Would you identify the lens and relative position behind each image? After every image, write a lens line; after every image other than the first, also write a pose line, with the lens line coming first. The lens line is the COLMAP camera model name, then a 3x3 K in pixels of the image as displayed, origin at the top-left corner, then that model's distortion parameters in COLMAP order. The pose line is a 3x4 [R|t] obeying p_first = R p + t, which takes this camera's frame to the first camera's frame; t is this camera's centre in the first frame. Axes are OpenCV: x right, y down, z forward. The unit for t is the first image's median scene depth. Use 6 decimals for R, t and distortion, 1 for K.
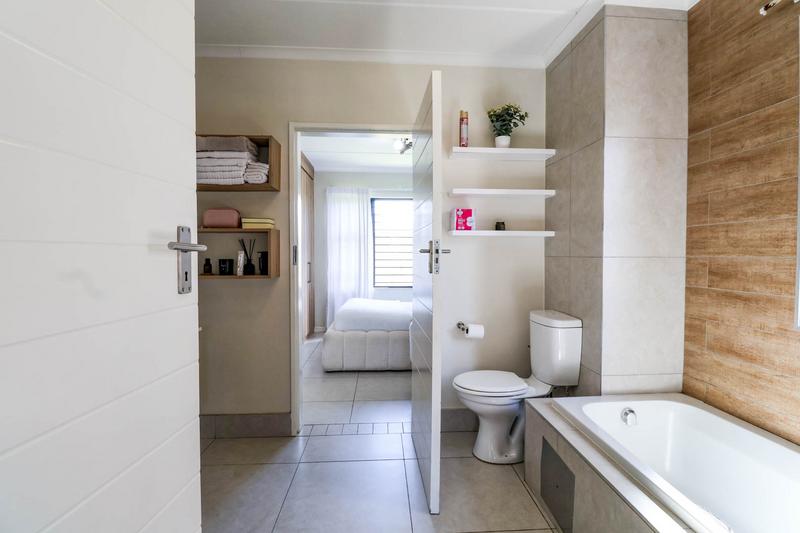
lens RADIAL K [[375.4, 0, 401.8], [0, 375.4, 262.3], [0, 0, 1]] dist [-0.000821, -0.012610]
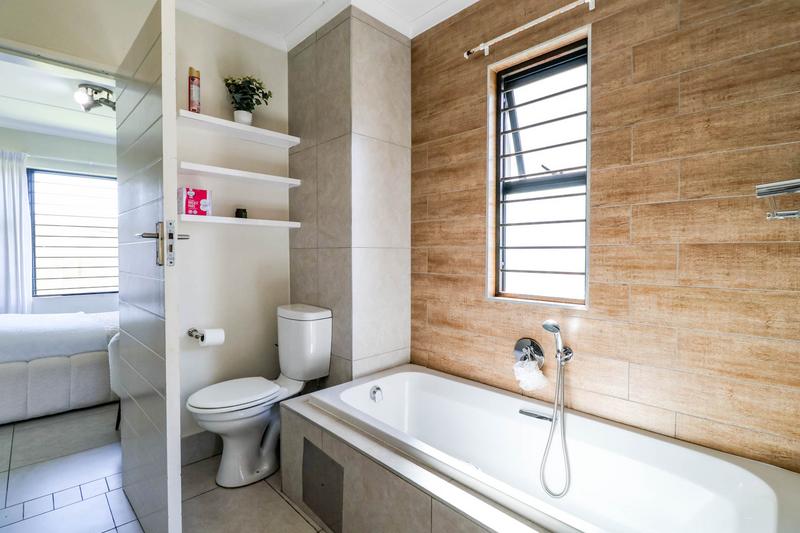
lens RADIAL K [[375.4, 0, 401.8], [0, 375.4, 262.3], [0, 0, 1]] dist [-0.000821, -0.012610]
pose [[0.752055, -0.015348, 0.658922, -0.046940], [0.012950, 0.999880, 0.008509, 0.020267], [-0.658973, 0.002134, 0.752163, 0.122338]]
